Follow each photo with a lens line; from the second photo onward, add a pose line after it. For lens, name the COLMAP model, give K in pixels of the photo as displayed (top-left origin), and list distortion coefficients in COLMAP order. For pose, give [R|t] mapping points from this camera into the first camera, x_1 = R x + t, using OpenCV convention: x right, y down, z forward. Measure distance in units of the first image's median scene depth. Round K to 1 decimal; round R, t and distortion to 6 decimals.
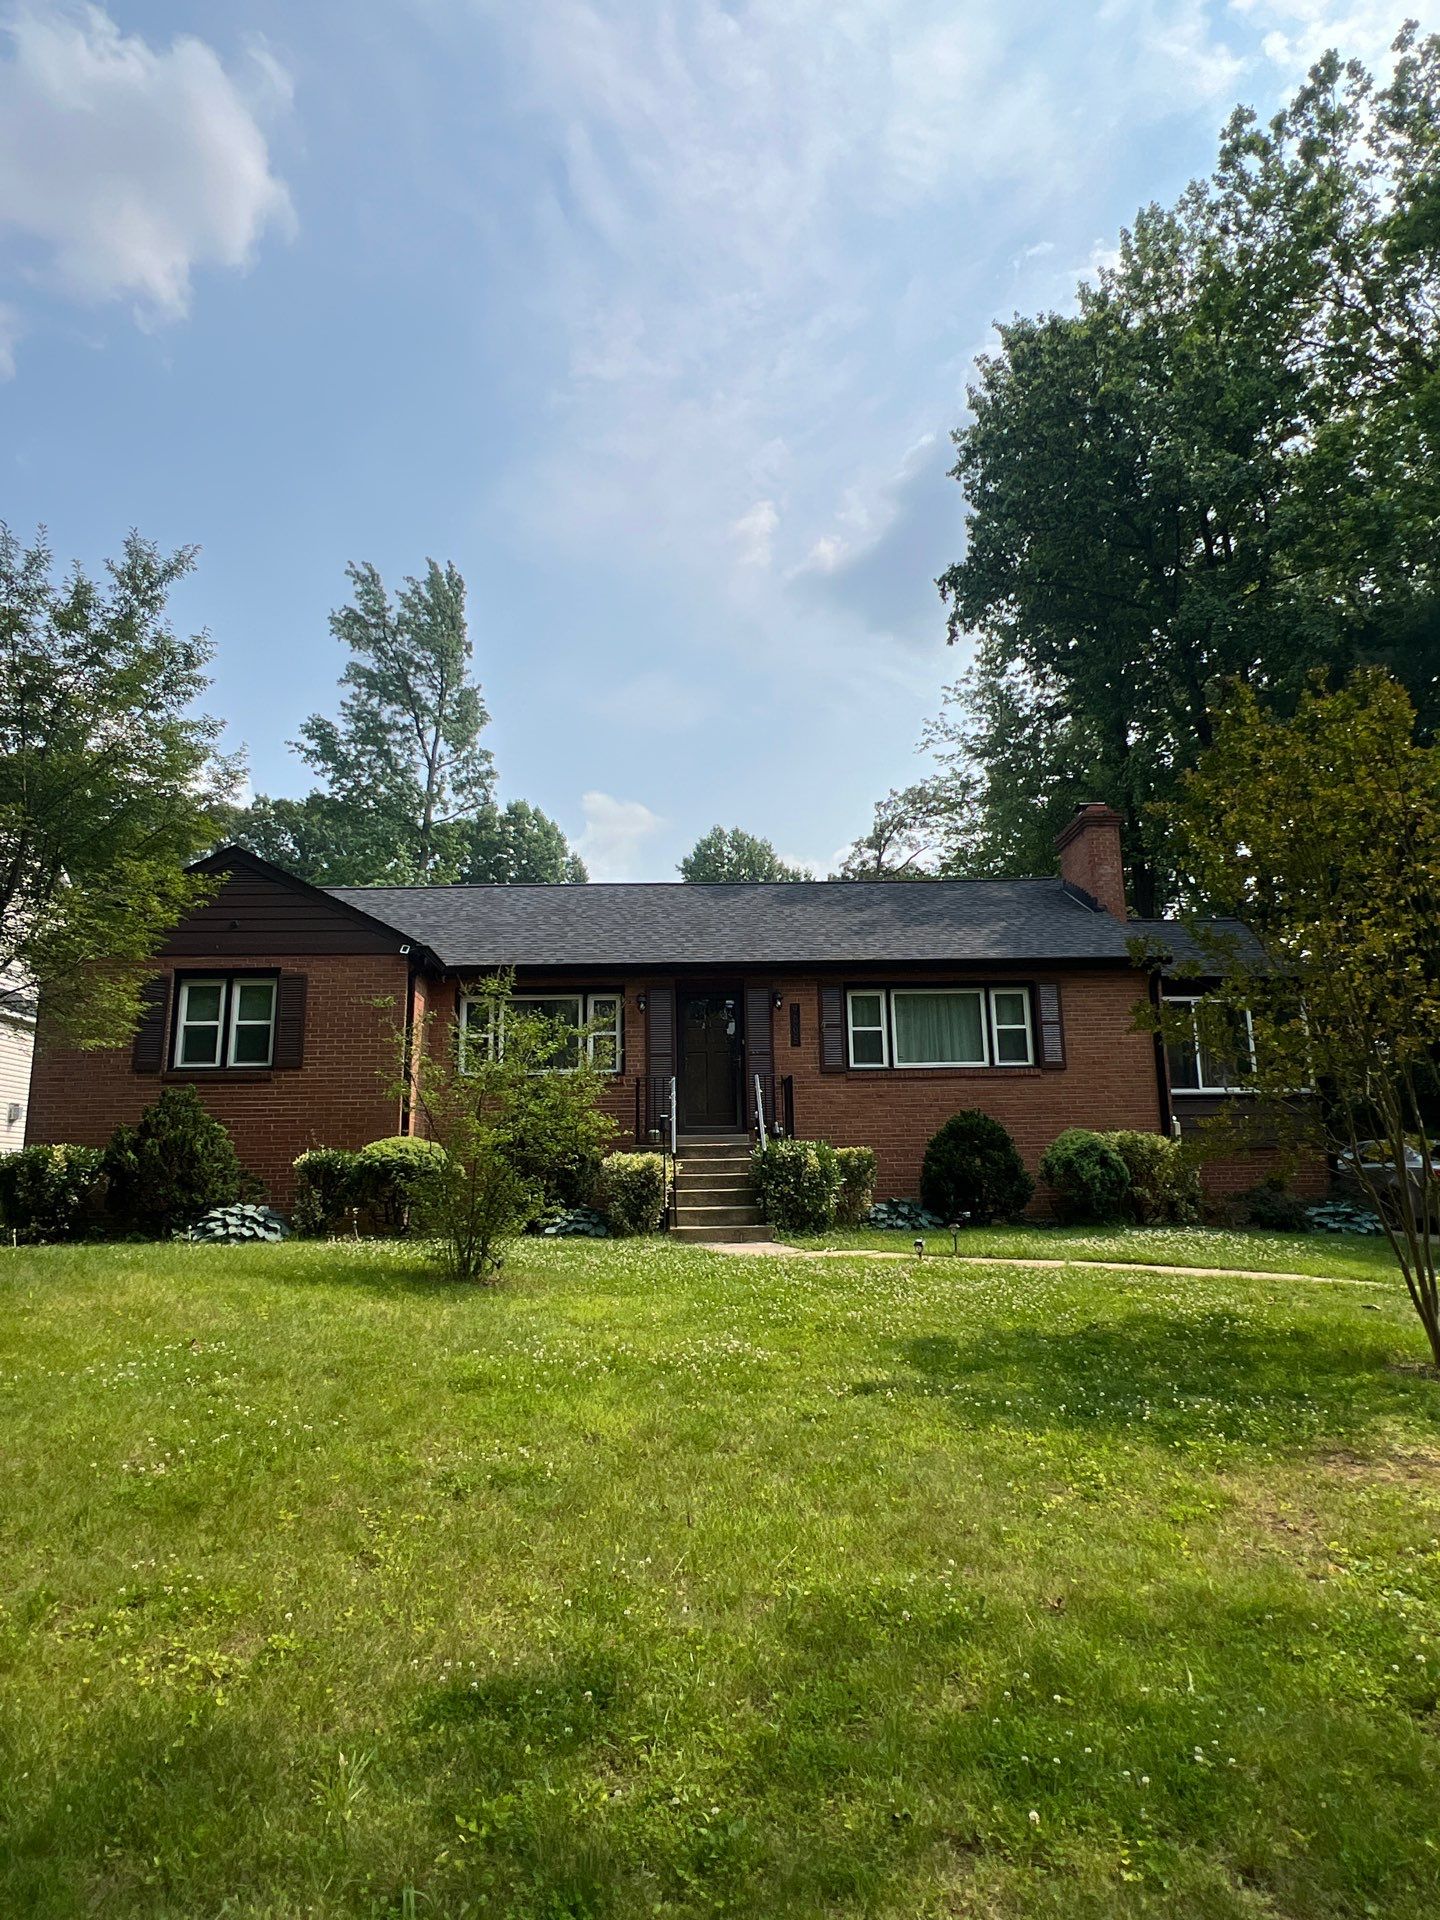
lens RADIAL K [[1162.6, 0, 743.1], [0, 1162.6, 953.2], [0, 0, 1]] dist [-0.004078, -0.000434]
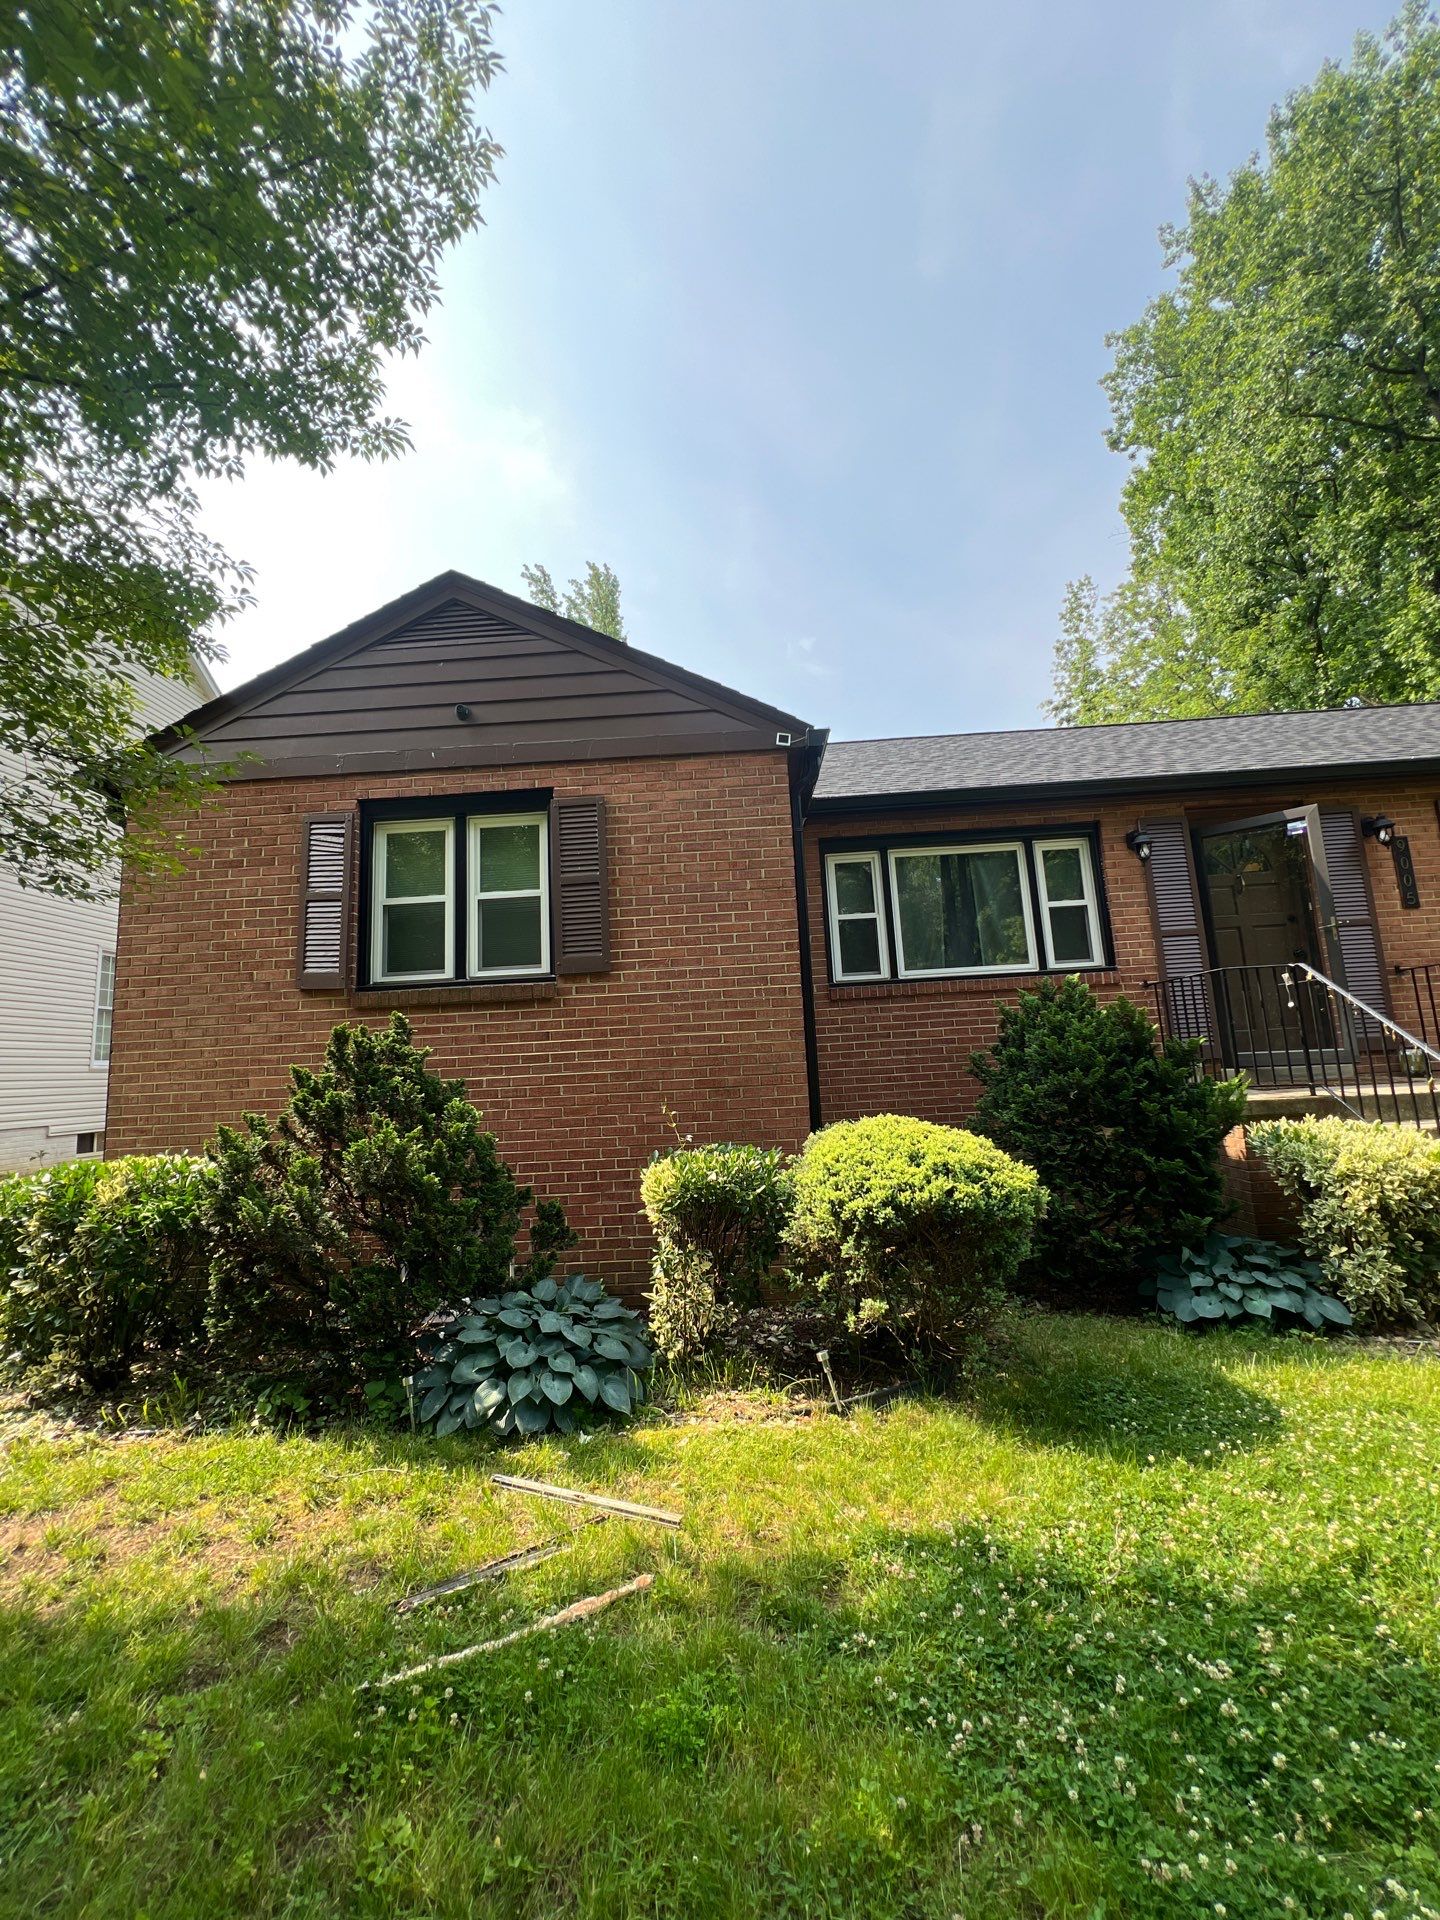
lens RADIAL K [[812.2, 0, 720.0], [0, 812.2, 960.0], [0, 0, 1]] dist [-0.000523, -0.000007]
pose [[0.994420, -0.043777, -0.095983, -0.253112], [0.049769, 0.996900, 0.060943, 0.062501], [0.093017, -0.065380, 0.993516, 0.554727]]
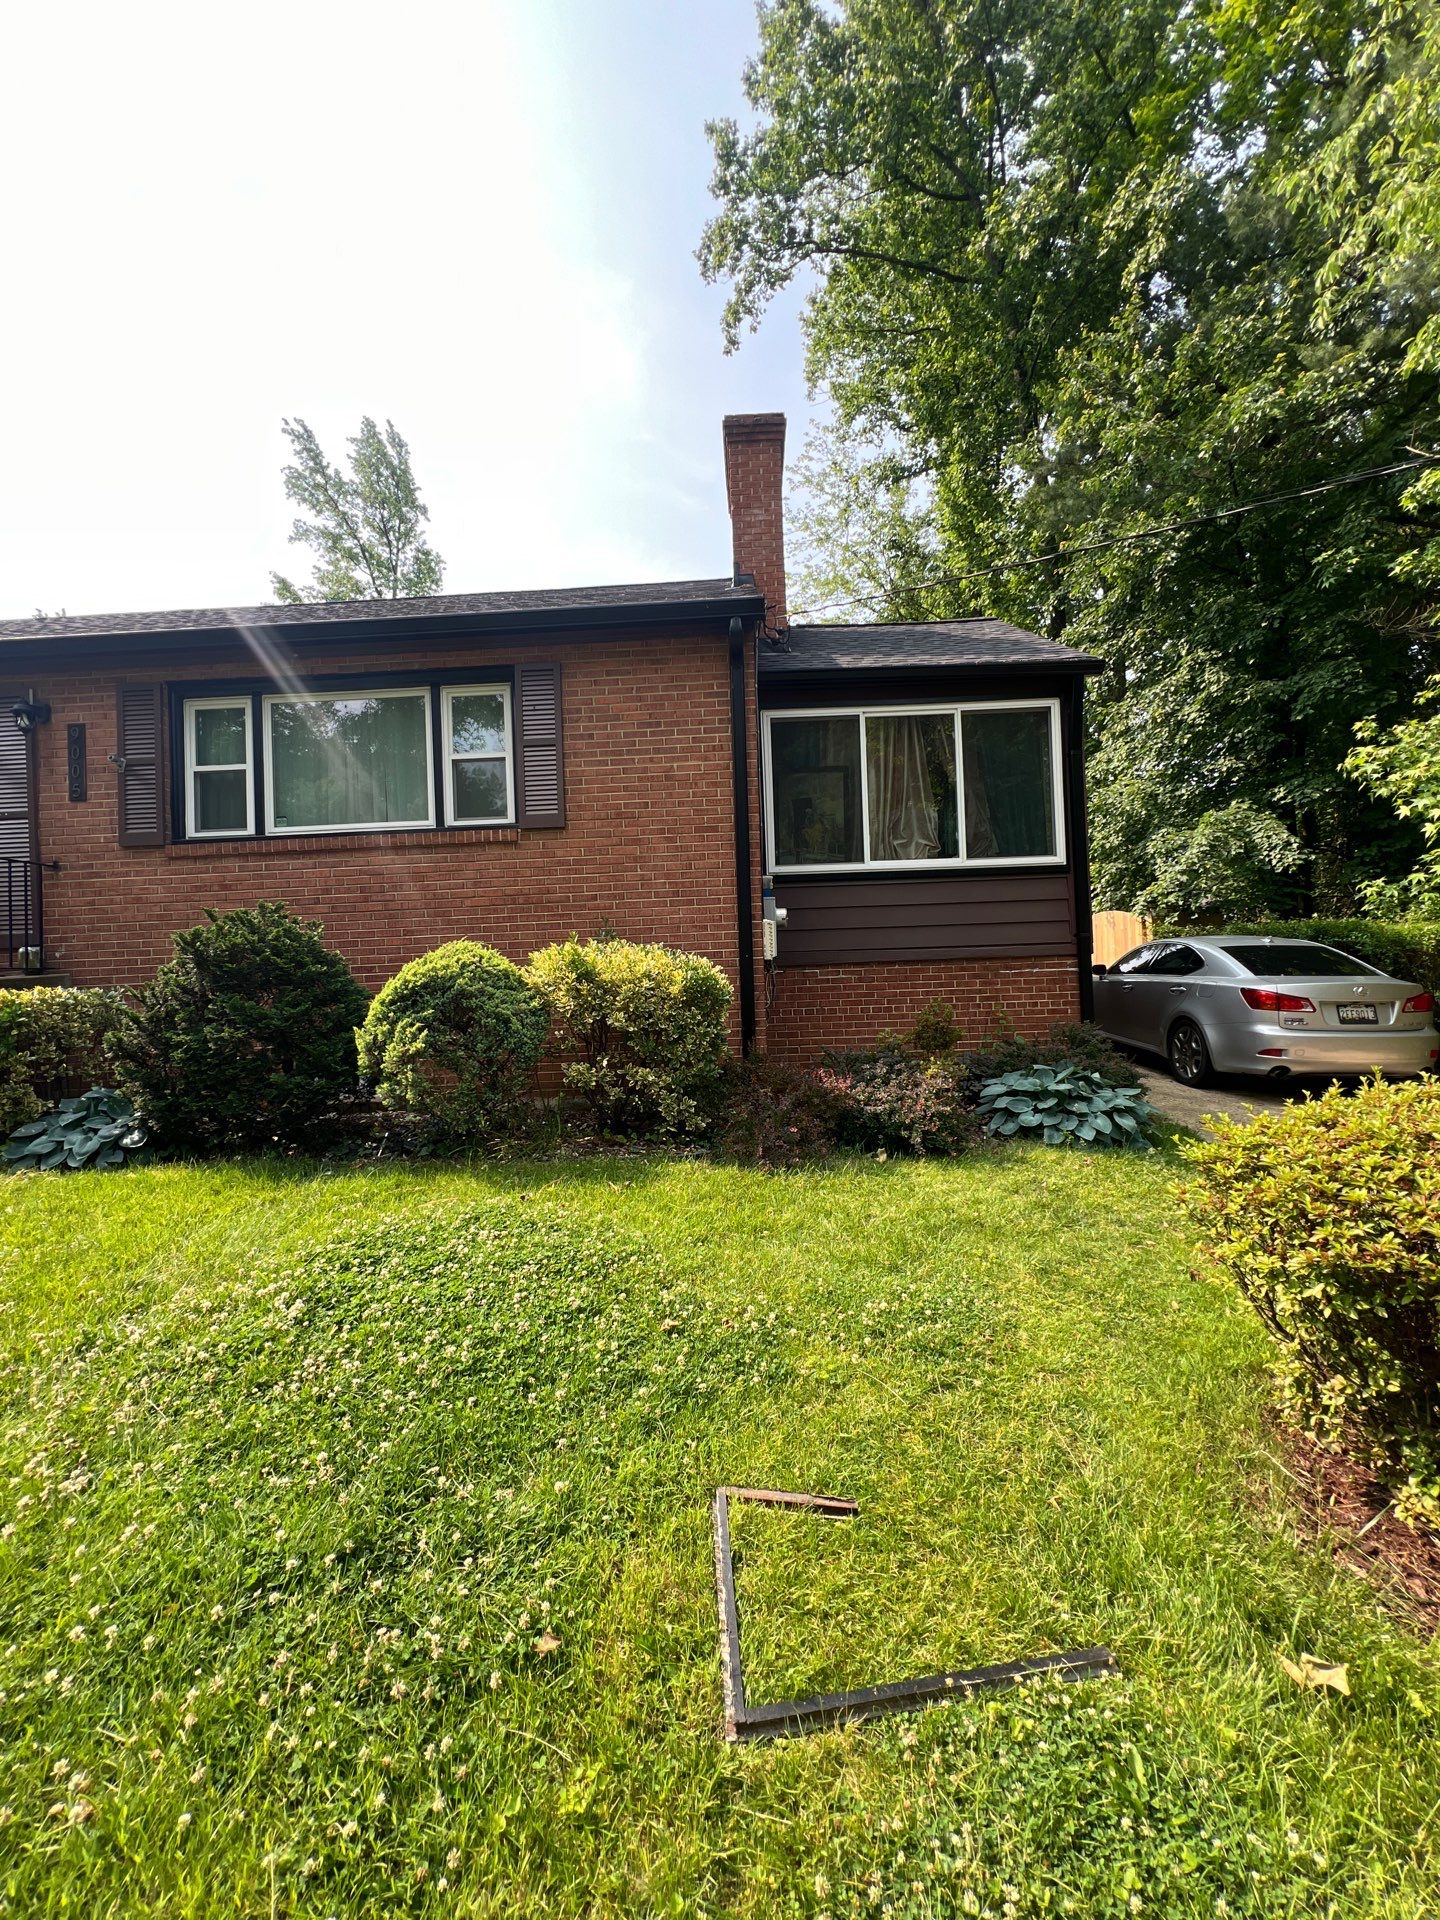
lens RADIAL K [[795.3, 0, 720.0], [0, 795.3, 960.0], [0, 0, 1]] dist [-0.001641, -0.000259]
pose [[0.996595, -0.017974, -0.080469, 0.375667], [0.033536, 0.979940, 0.196451, 0.088260], [0.075323, -0.198481, 0.977206, 0.620916]]
